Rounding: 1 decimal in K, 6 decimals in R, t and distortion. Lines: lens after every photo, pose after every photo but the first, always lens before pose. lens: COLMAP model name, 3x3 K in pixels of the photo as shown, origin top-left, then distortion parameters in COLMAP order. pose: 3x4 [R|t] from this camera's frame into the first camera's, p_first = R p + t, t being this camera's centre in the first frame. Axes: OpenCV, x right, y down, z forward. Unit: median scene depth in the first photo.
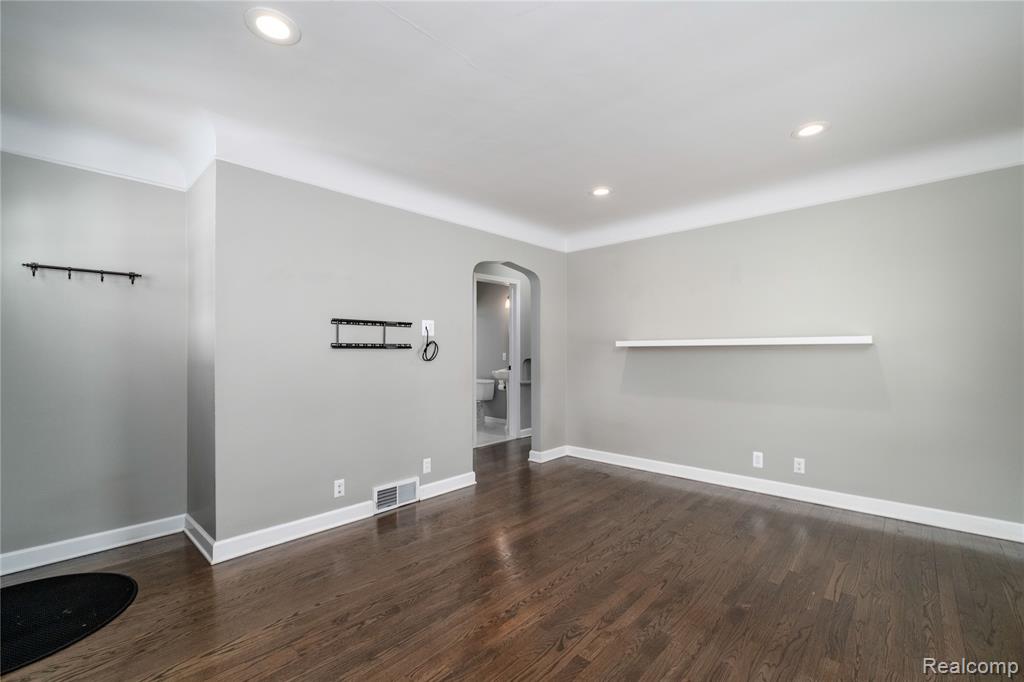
lens RADIAL K [[432.5, 0, 520.2], [0, 432.5, 347.4], [0, 0, 1]] dist [-0.003792, 0.000677]
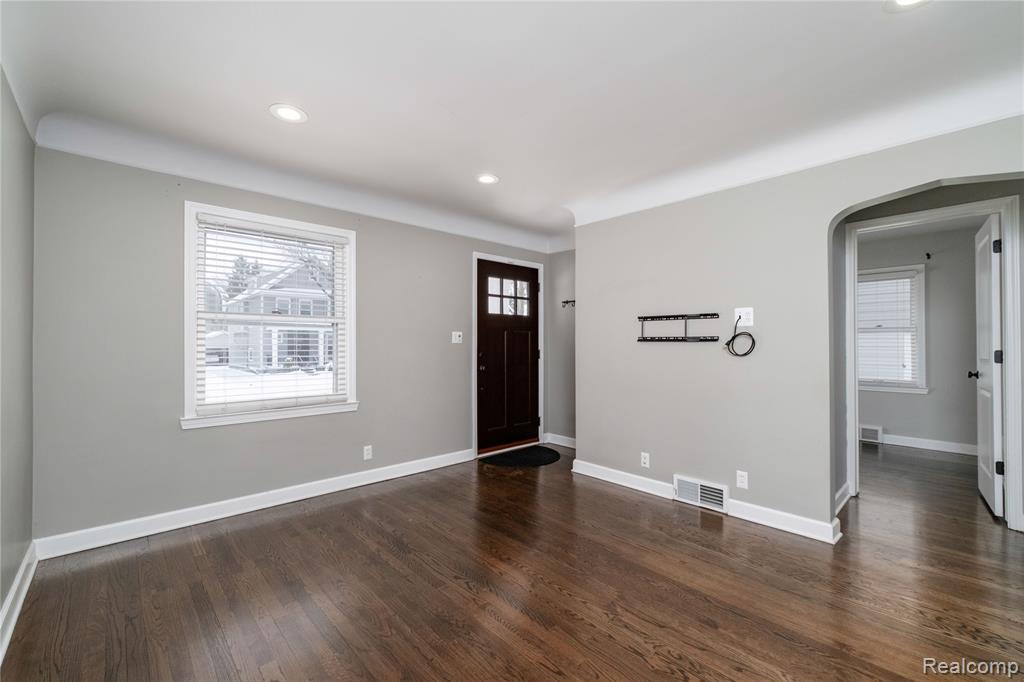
lens RADIAL K [[432.5, 0, 515.0], [0, 432.5, 340.0], [0, 0, 1]] dist [-0.003792, 0.000677]
pose [[-0.082231, -0.000312, -0.996613, 0.737695], [0.008685, 0.999962, -0.001030, -0.003339], [0.996575, -0.008741, -0.082225, 0.697638]]
